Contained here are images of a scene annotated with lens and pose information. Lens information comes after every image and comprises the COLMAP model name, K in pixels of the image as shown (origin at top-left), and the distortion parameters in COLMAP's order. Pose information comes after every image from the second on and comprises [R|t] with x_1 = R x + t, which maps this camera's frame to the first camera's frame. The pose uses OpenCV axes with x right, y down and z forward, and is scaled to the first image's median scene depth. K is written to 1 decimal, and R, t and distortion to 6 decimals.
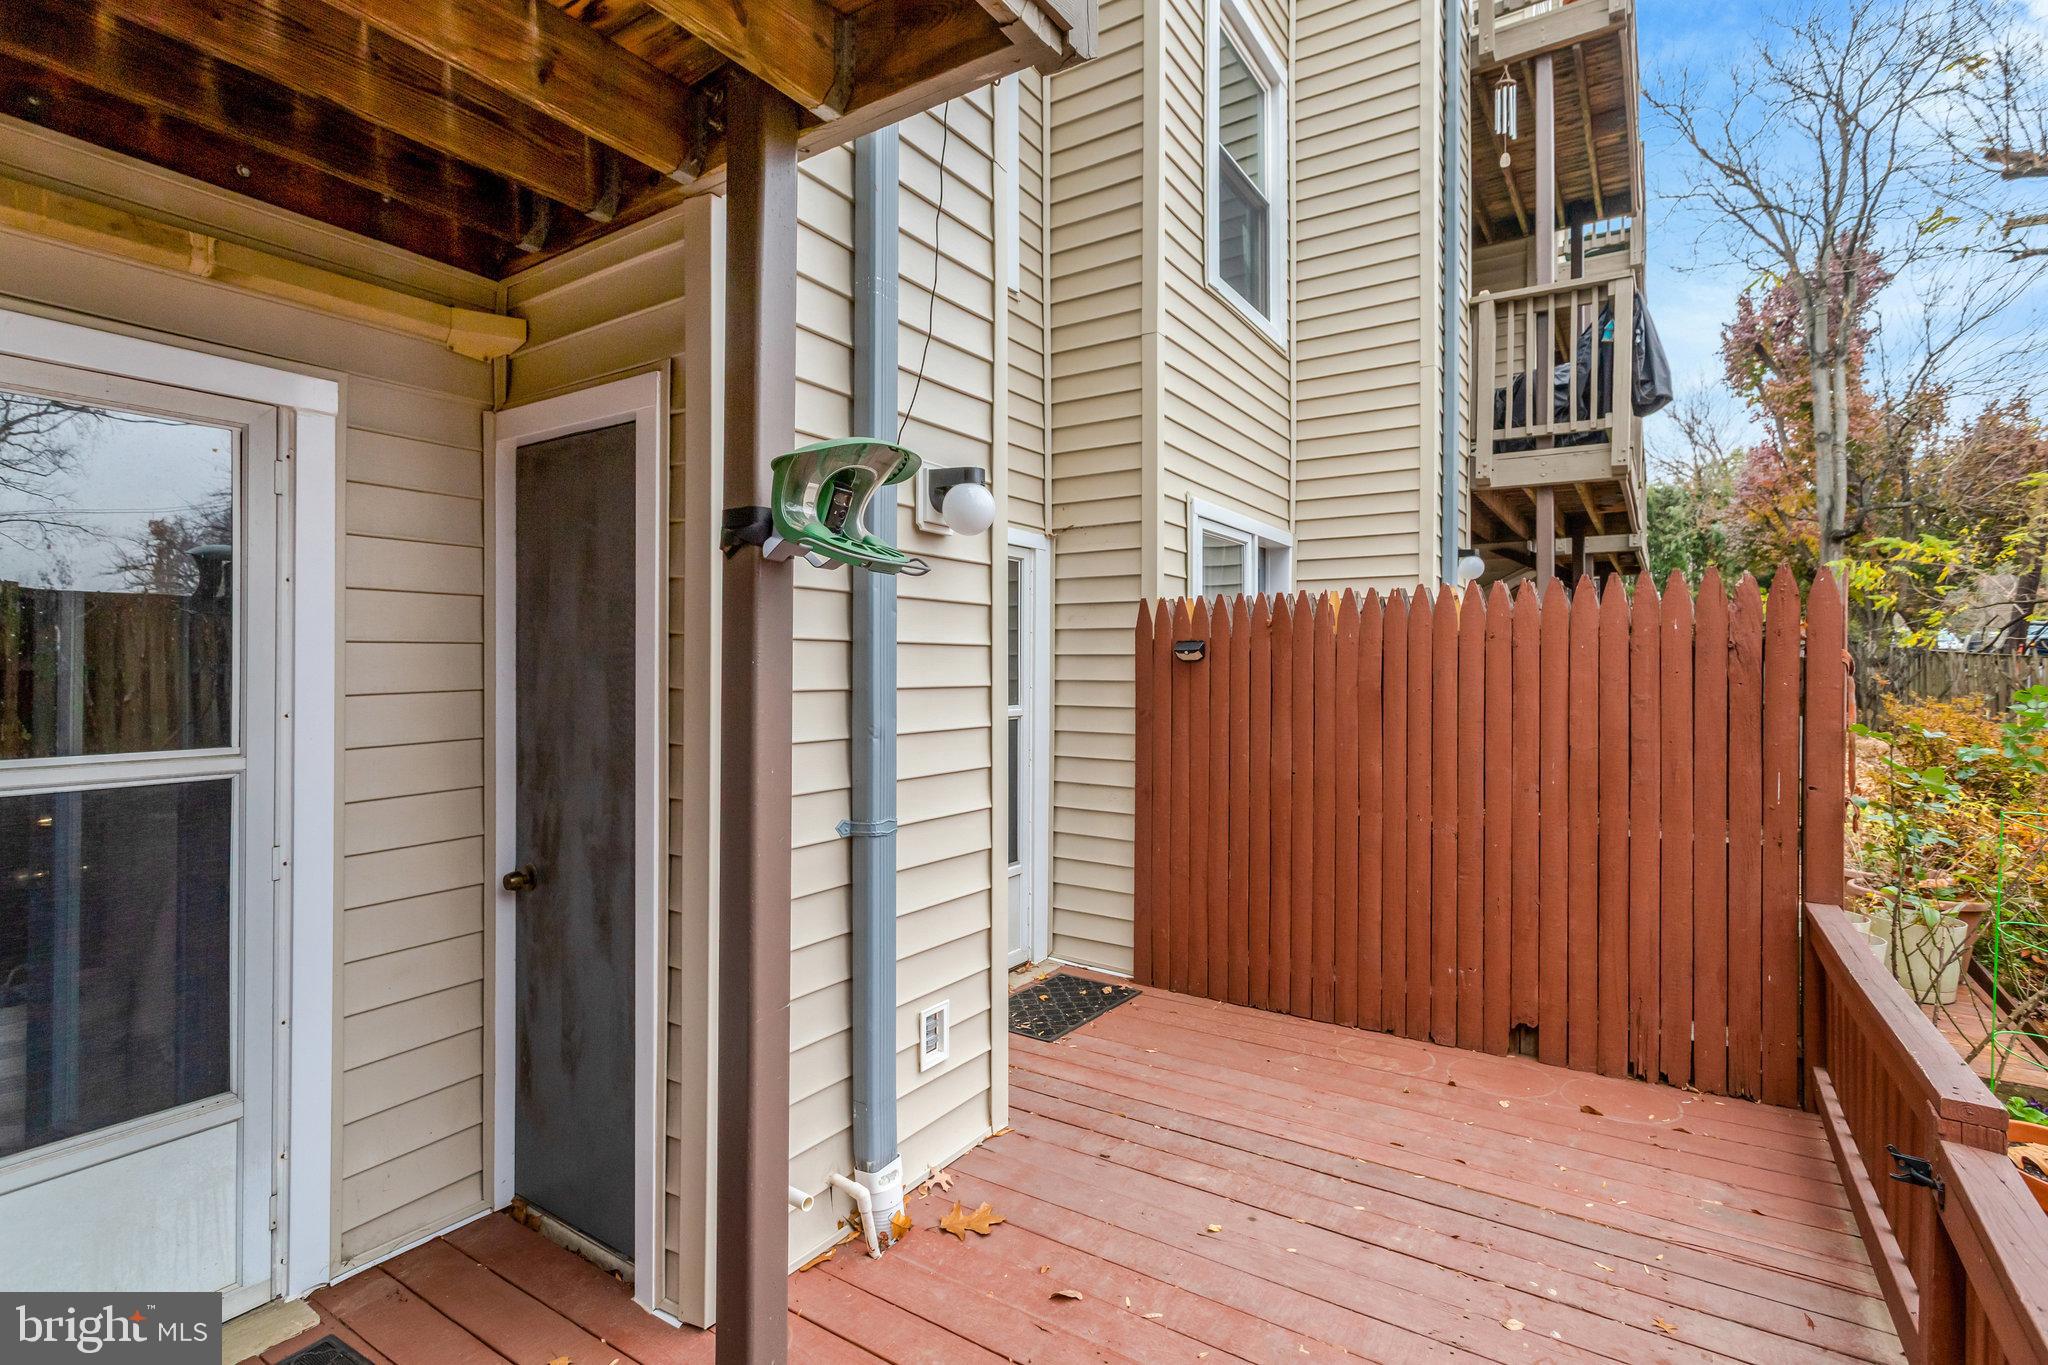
lens RADIAL K [[954.5, 0, 1031.7], [0, 954.5, 670.1], [0, 0, 1]] dist [-0.003354, 0.000089]
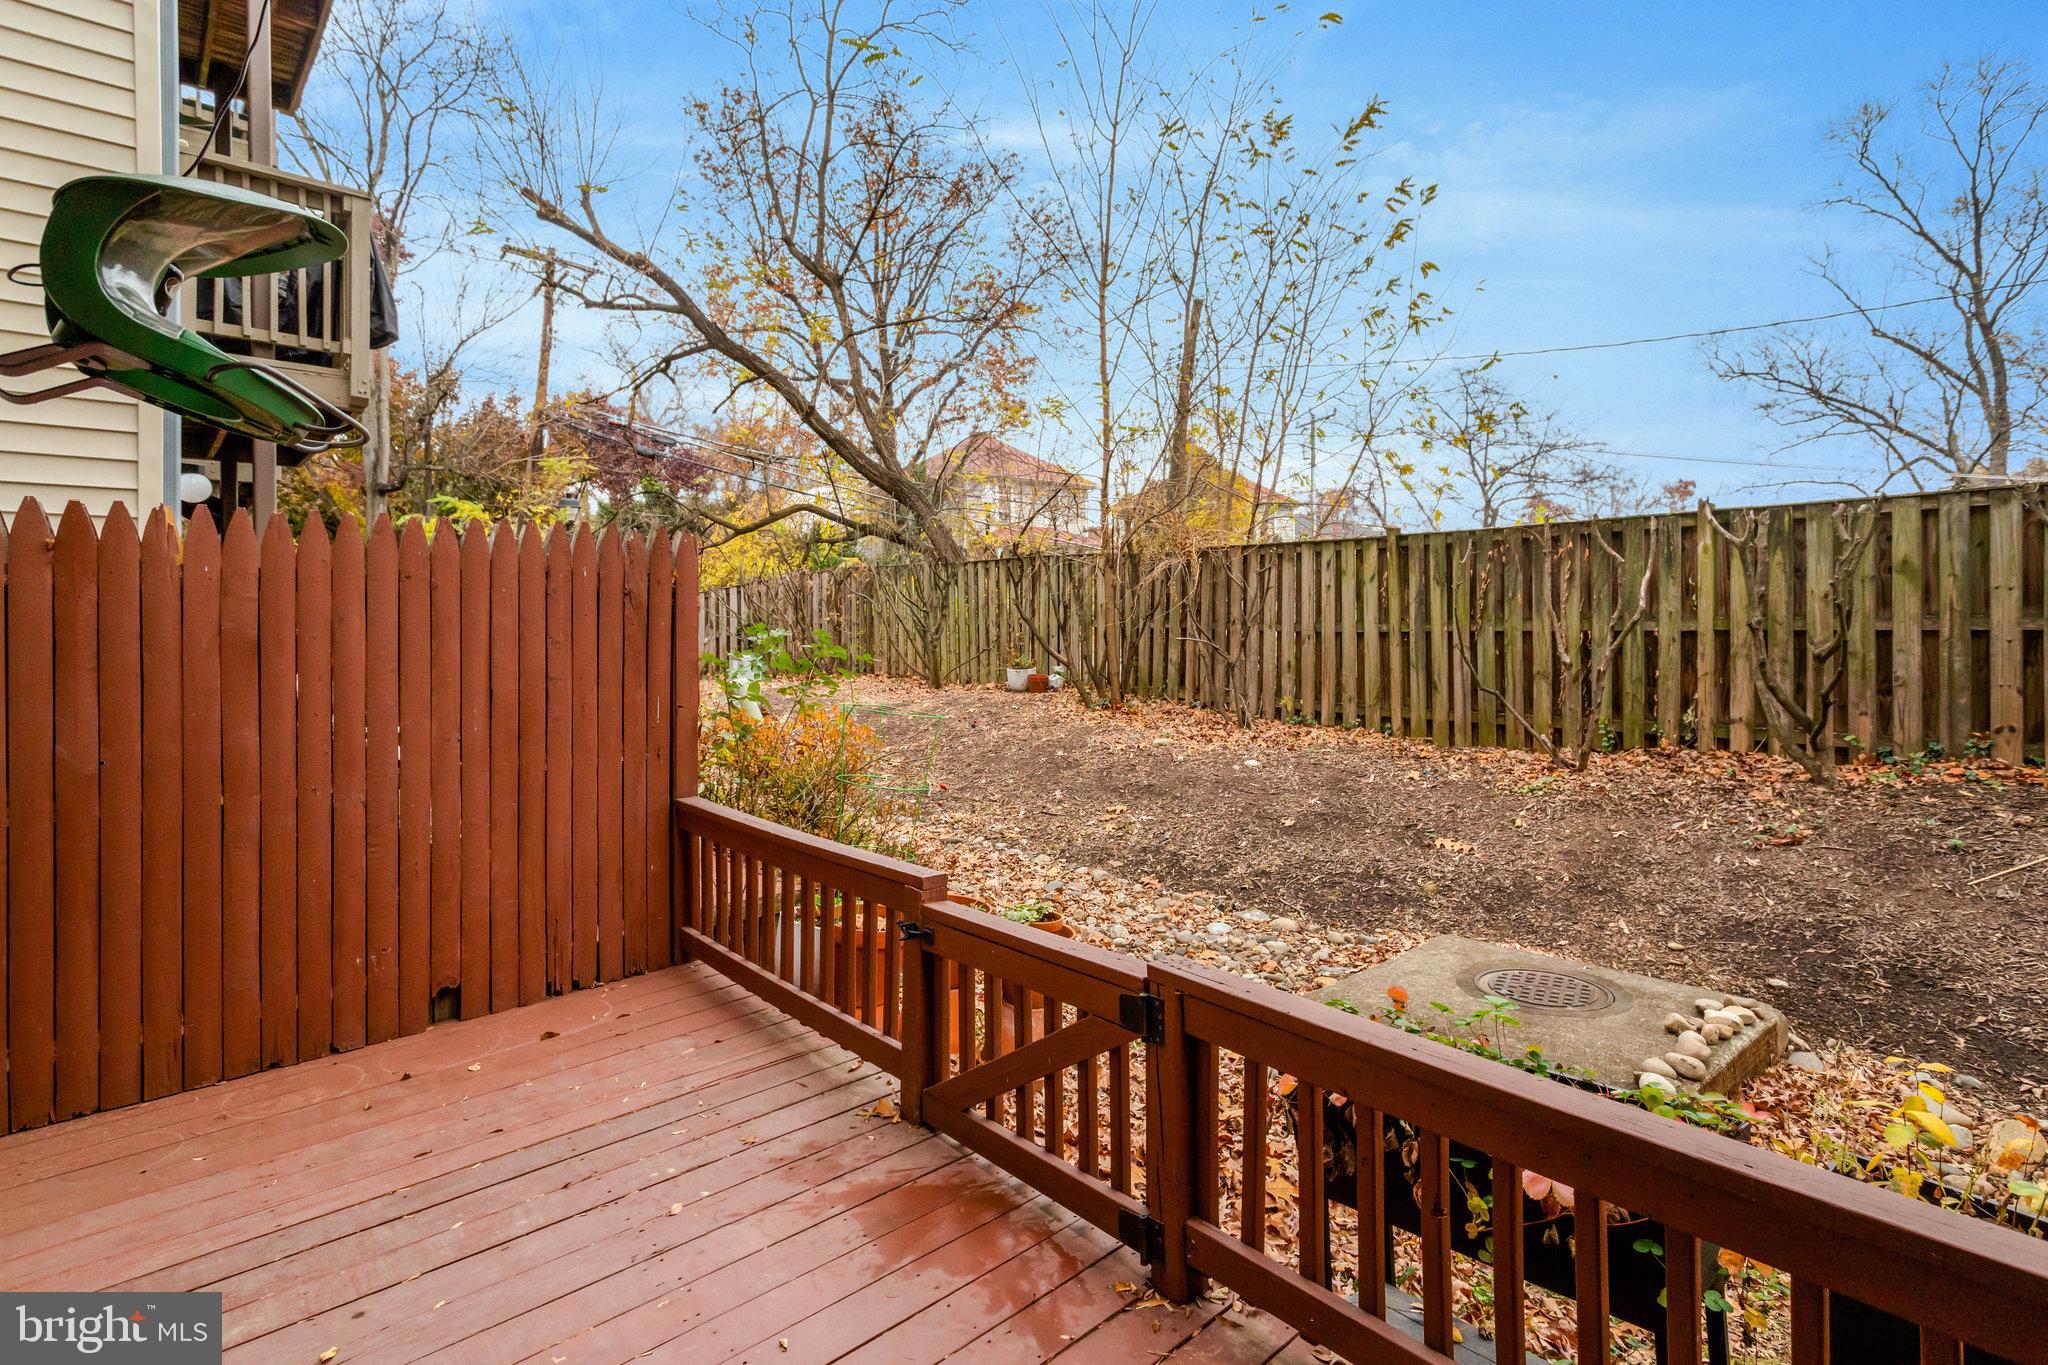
lens RADIAL K [[997.5, 0, 1038.5], [0, 997.5, 625.6], [0, 0, 1]] dist [0.000822, 0.000220]
pose [[0.260419, -0.012442, 0.965415, -0.287772], [0.004896, 0.999921, 0.011566, 0.003719], [-0.965483, 0.001714, 0.260460, 0.177034]]
